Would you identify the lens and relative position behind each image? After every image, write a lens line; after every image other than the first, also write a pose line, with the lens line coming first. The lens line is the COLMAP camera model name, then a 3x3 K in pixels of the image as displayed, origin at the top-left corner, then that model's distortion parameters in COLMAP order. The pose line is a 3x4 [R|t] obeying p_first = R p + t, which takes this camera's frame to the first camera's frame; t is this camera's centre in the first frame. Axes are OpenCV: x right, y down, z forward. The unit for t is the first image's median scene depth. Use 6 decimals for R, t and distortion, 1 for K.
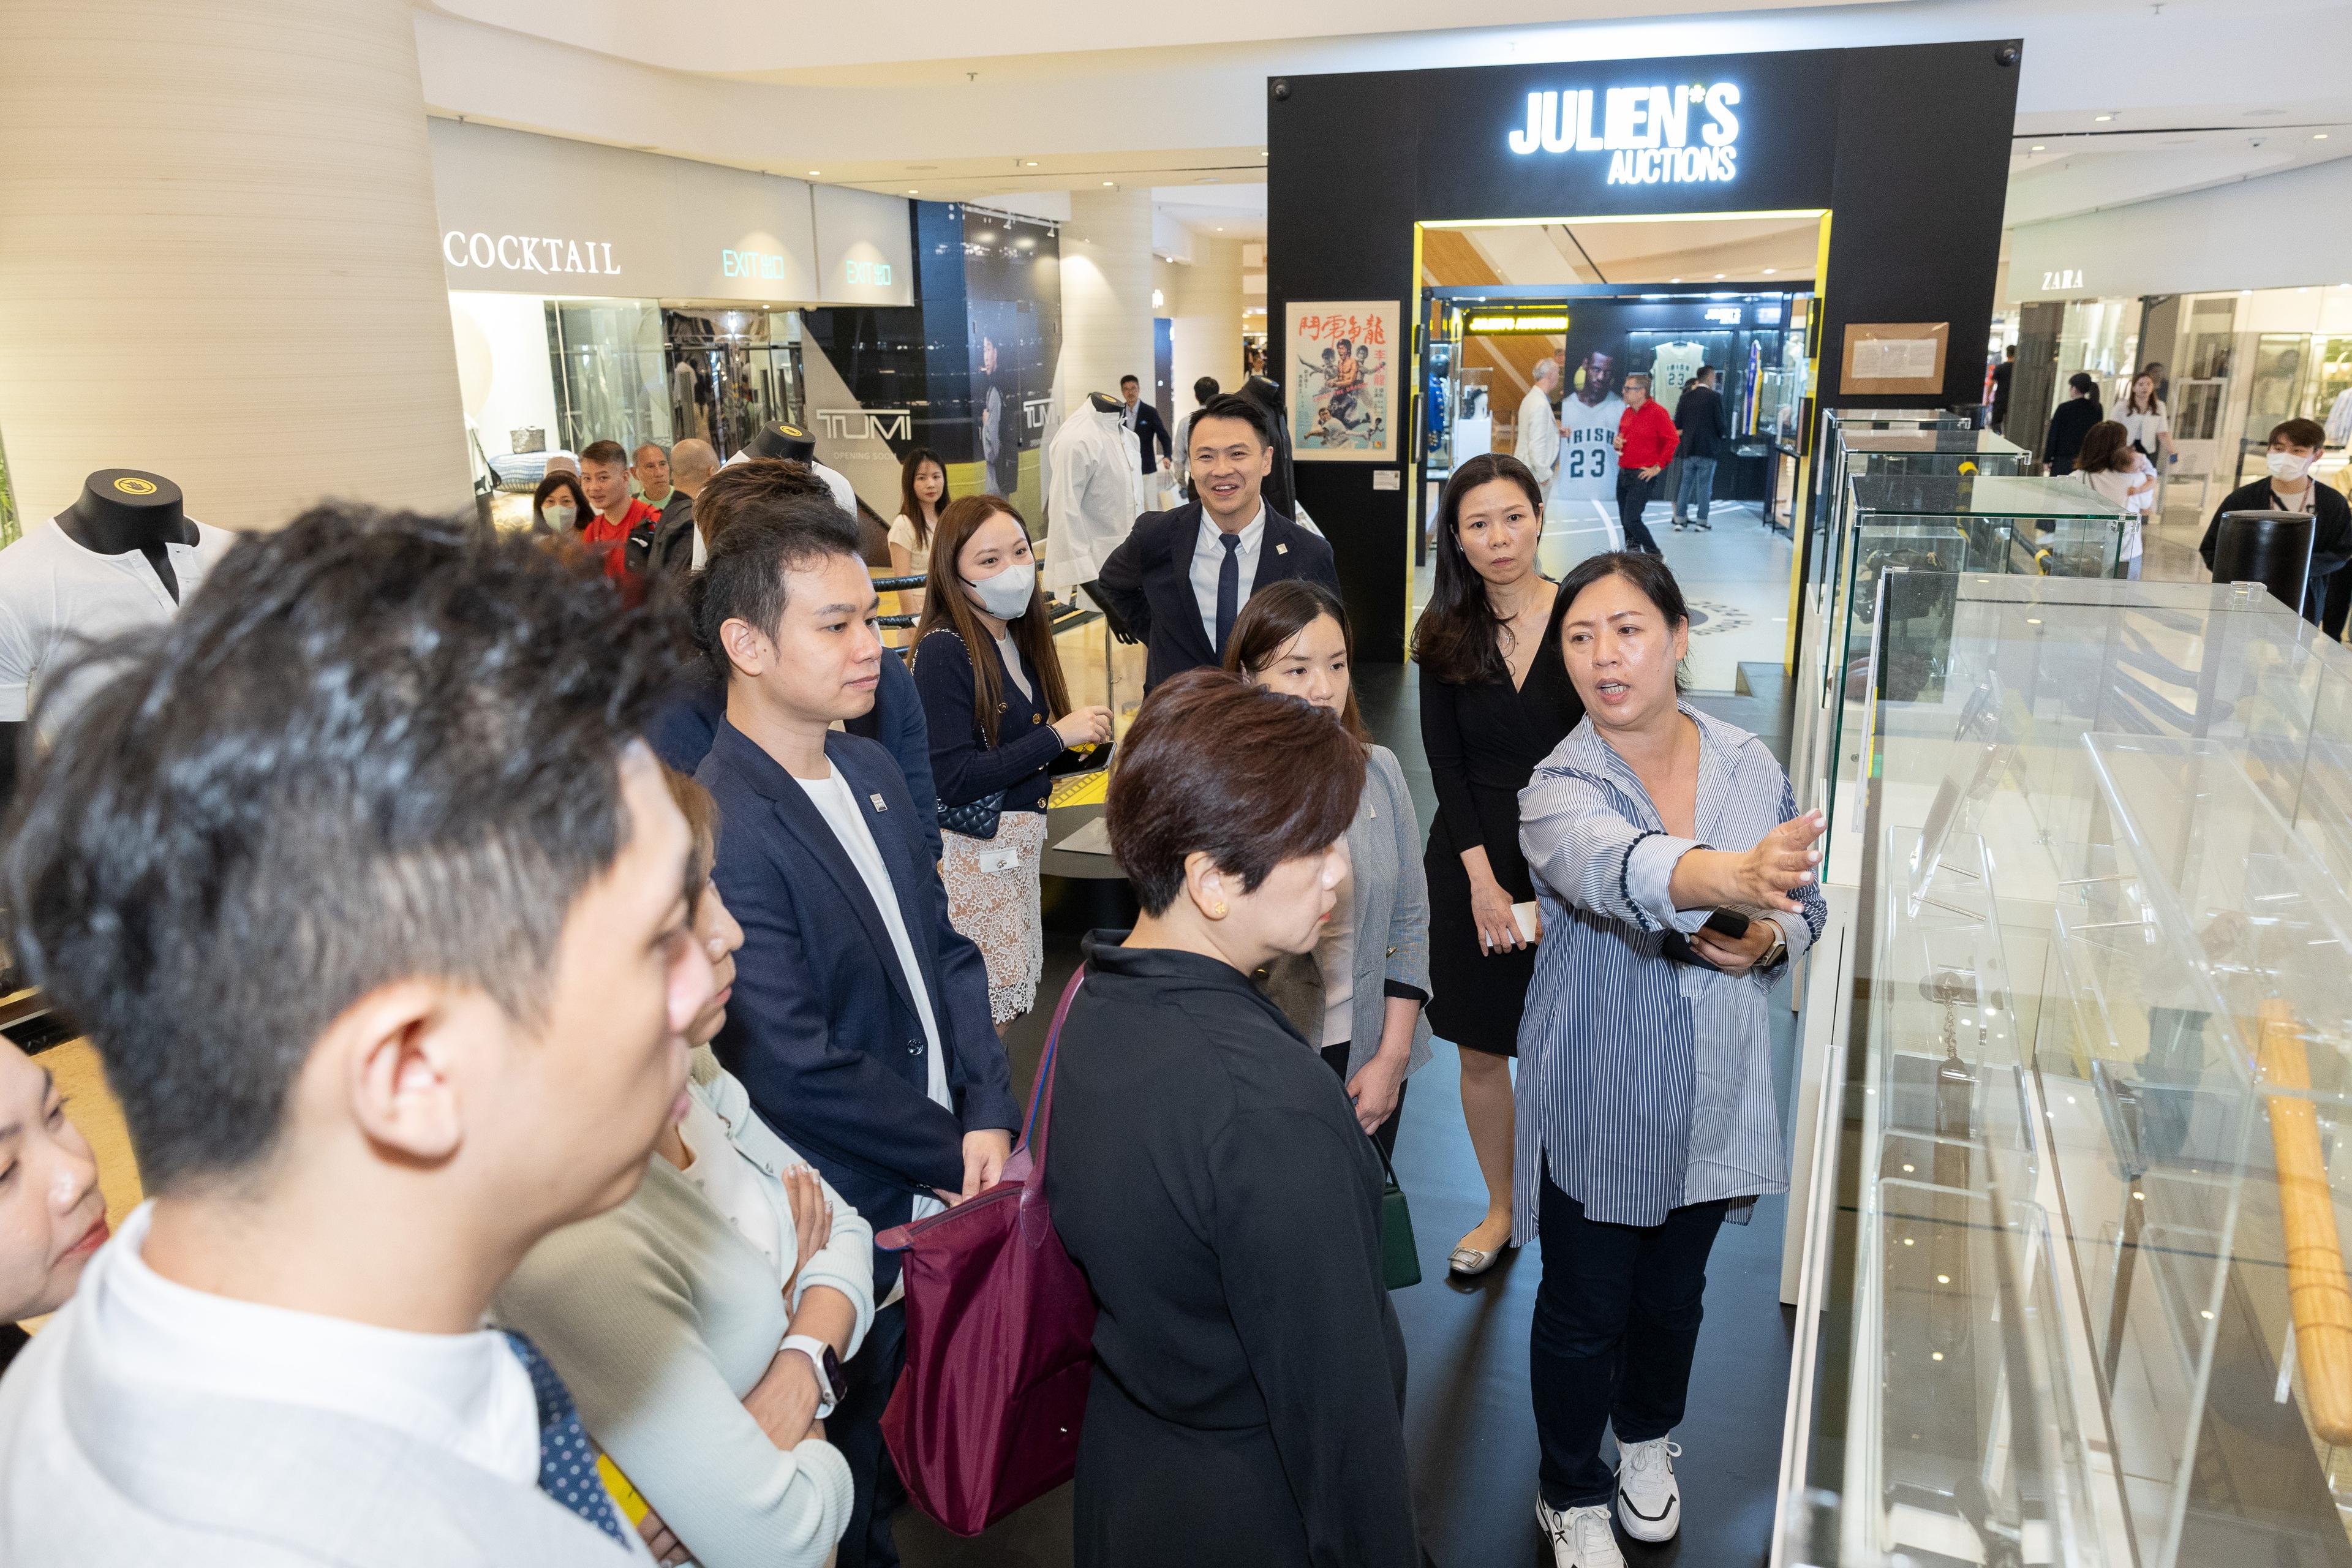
lens RADIAL K [[1641.7, 0, 1185.4], [0, 1641.7, 786.7], [0, 0, 1]] dist [0.001386, 0.000641]
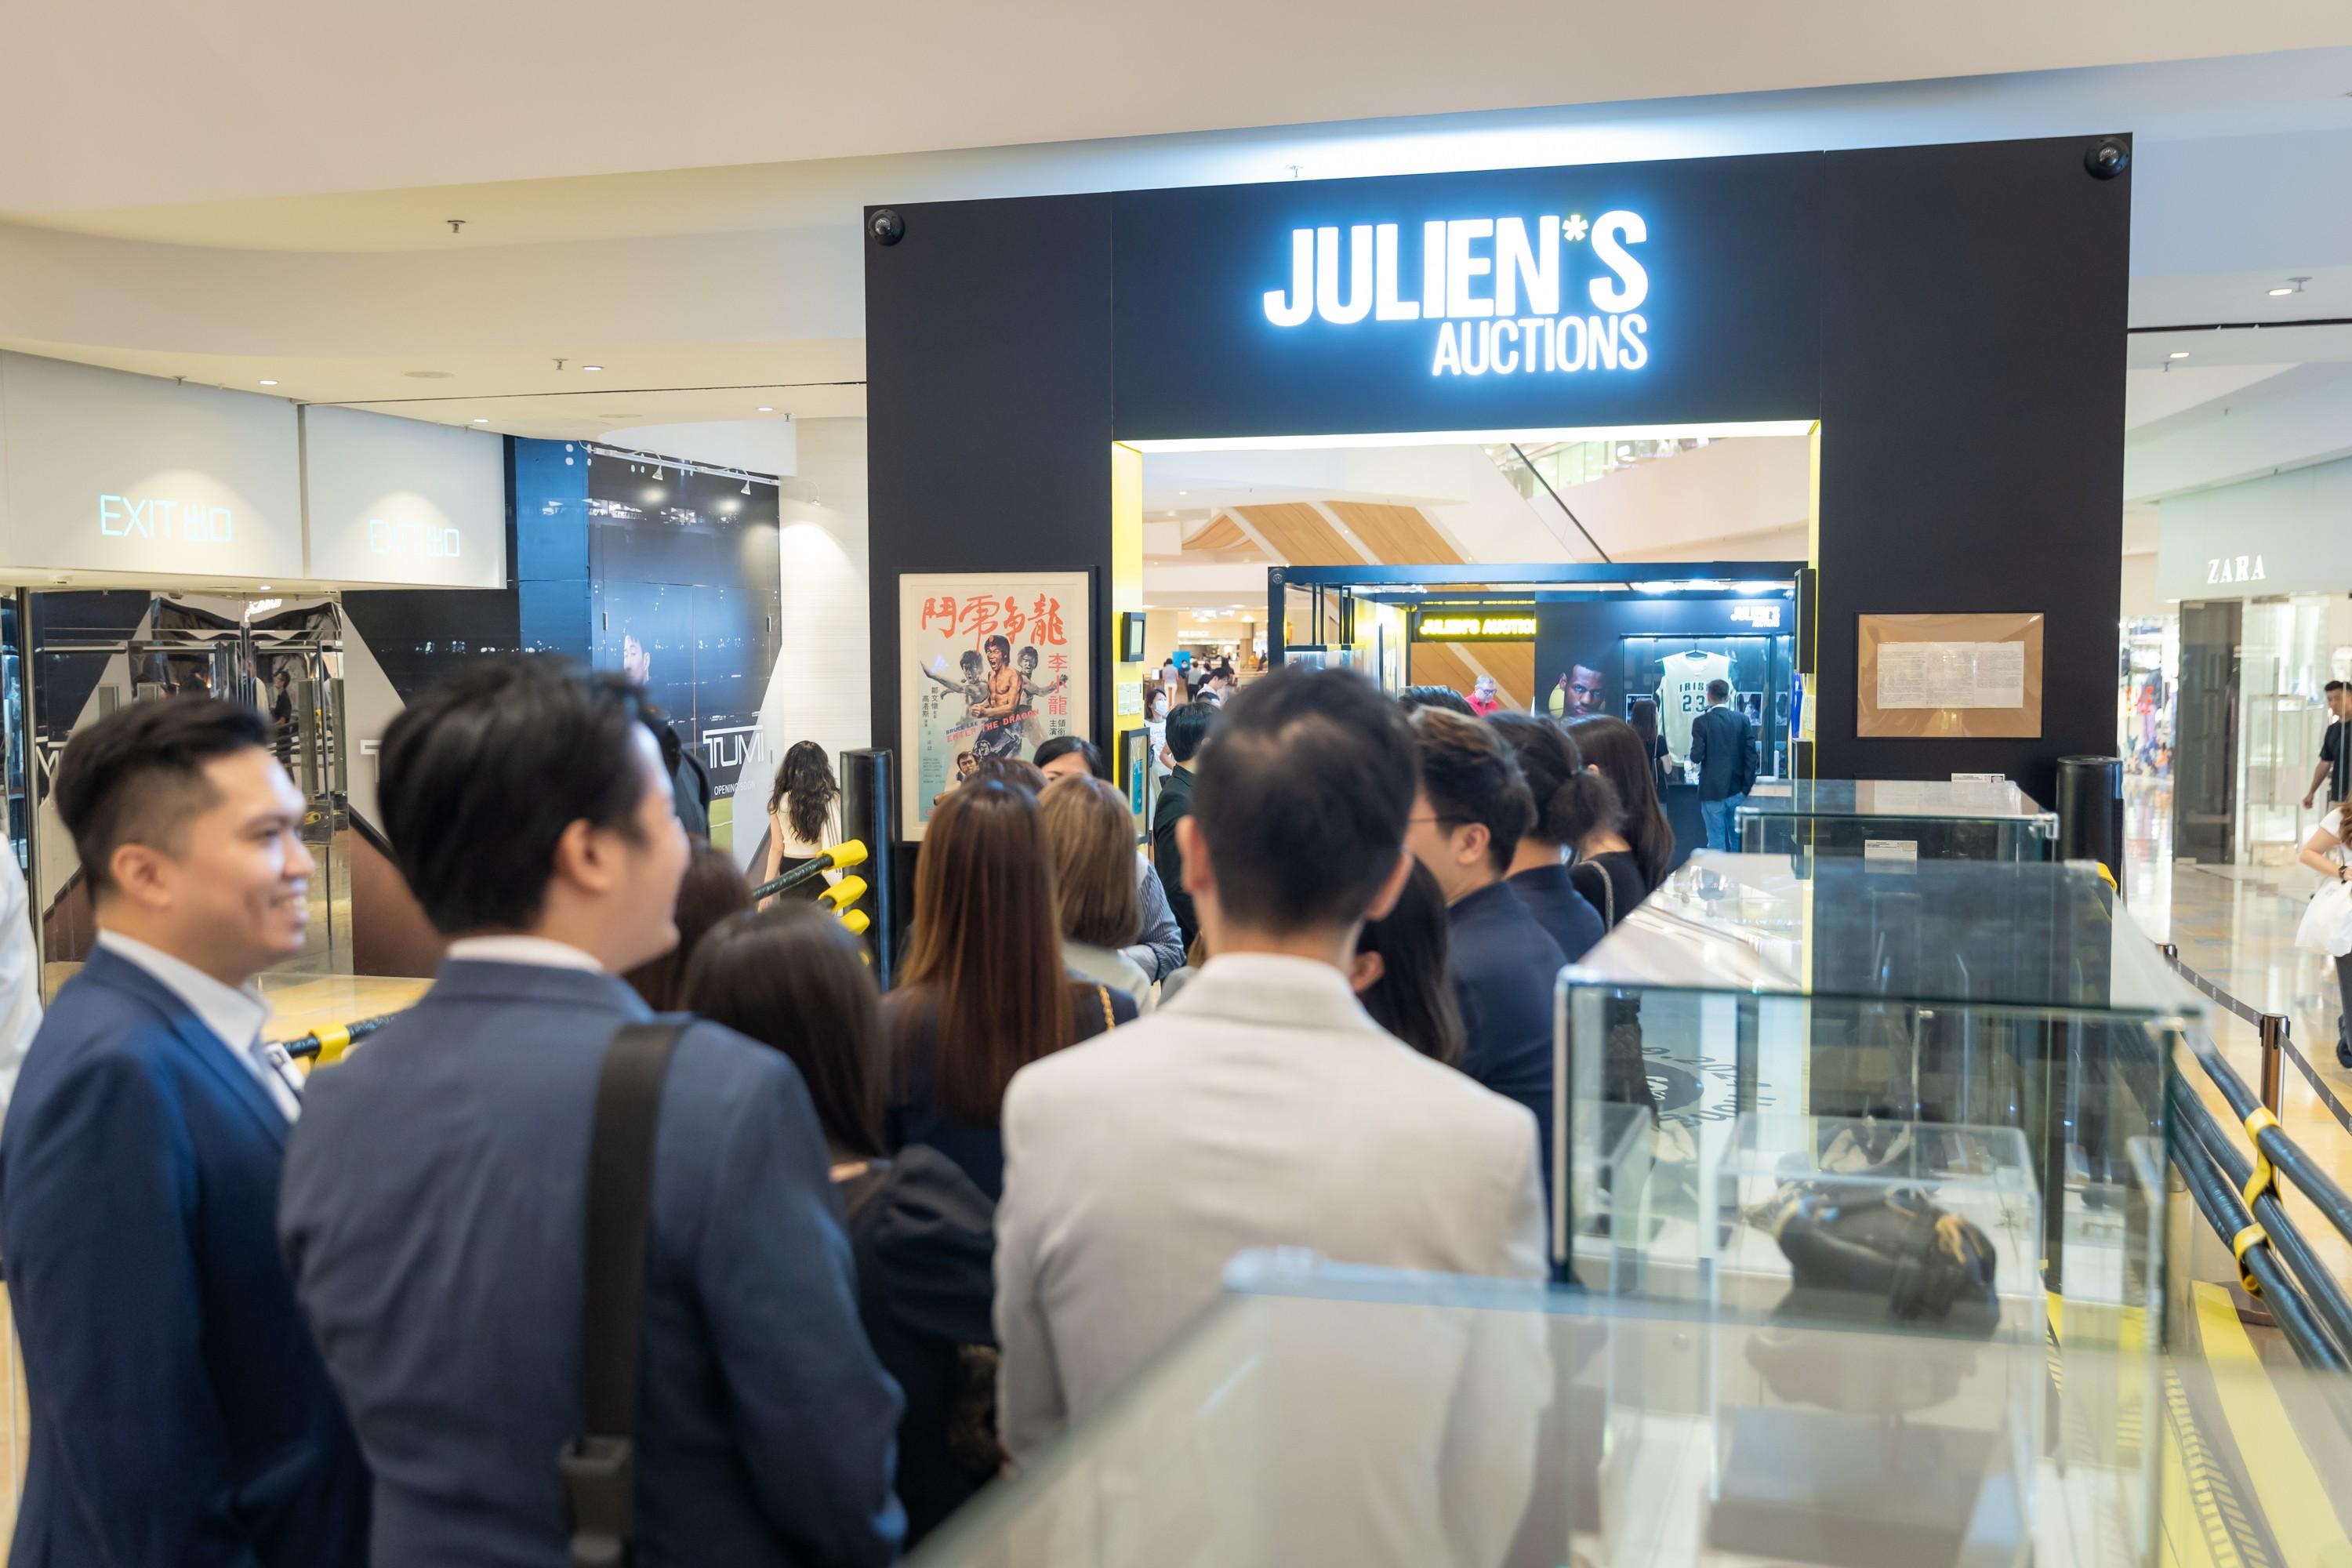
lens RADIAL K [[2099.3, 0, 1163.3], [0, 2099.3, 784.7], [0, 0, 1]] dist [0.006250, 0.012713]
pose [[0.999970, 0.006523, 0.004121, 0.151465], [-0.005567, 0.979749, -0.200152, -0.075021], [-0.005343, 0.200123, 0.979756, 0.290866]]
